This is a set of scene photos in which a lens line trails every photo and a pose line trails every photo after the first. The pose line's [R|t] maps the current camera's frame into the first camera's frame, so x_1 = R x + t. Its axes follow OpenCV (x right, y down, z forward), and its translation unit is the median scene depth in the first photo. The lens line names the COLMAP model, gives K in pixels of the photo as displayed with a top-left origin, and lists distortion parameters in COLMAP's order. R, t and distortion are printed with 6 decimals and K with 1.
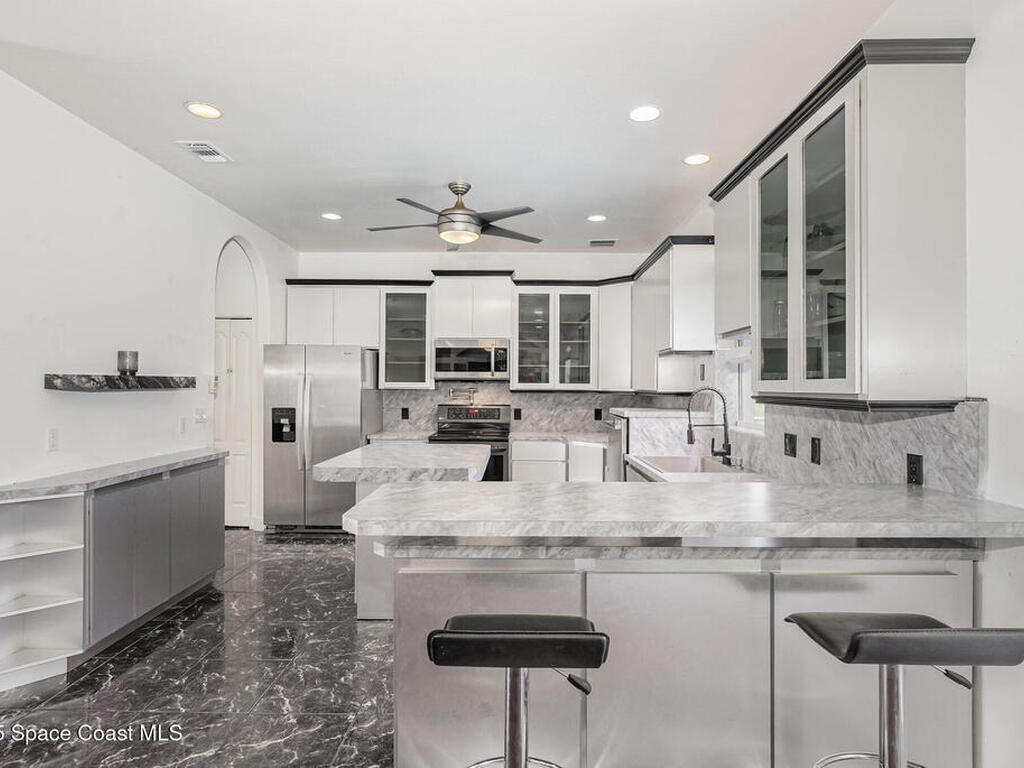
lens RADIAL K [[566.3, 0, 518.3], [0, 566.3, 384.5], [0, 0, 1]] dist [-0.000806, -0.001449]
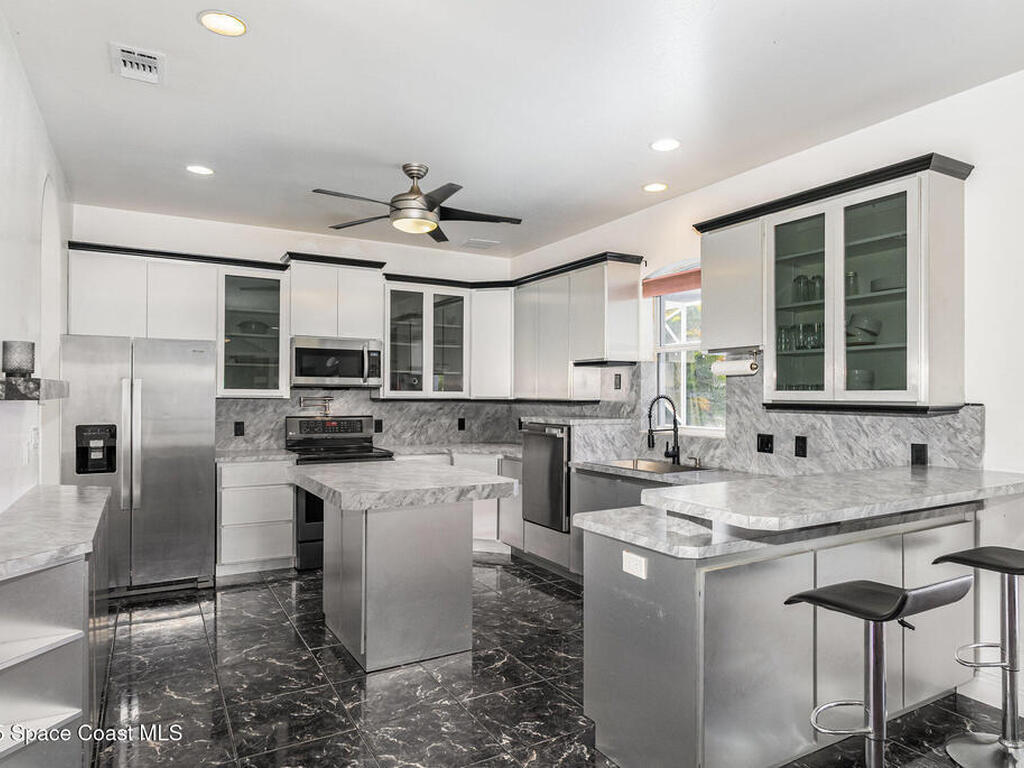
lens RADIAL K [[641.9, 0, 510.6], [0, 641.9, 389.2], [0, 0, 1]] dist [-0.002286, 0.002548]
pose [[0.865993, 0.003892, 0.500041, -0.474570], [-0.002549, 0.999991, -0.003369, -0.002512], [-0.500050, 0.001643, 0.865995, 0.056363]]
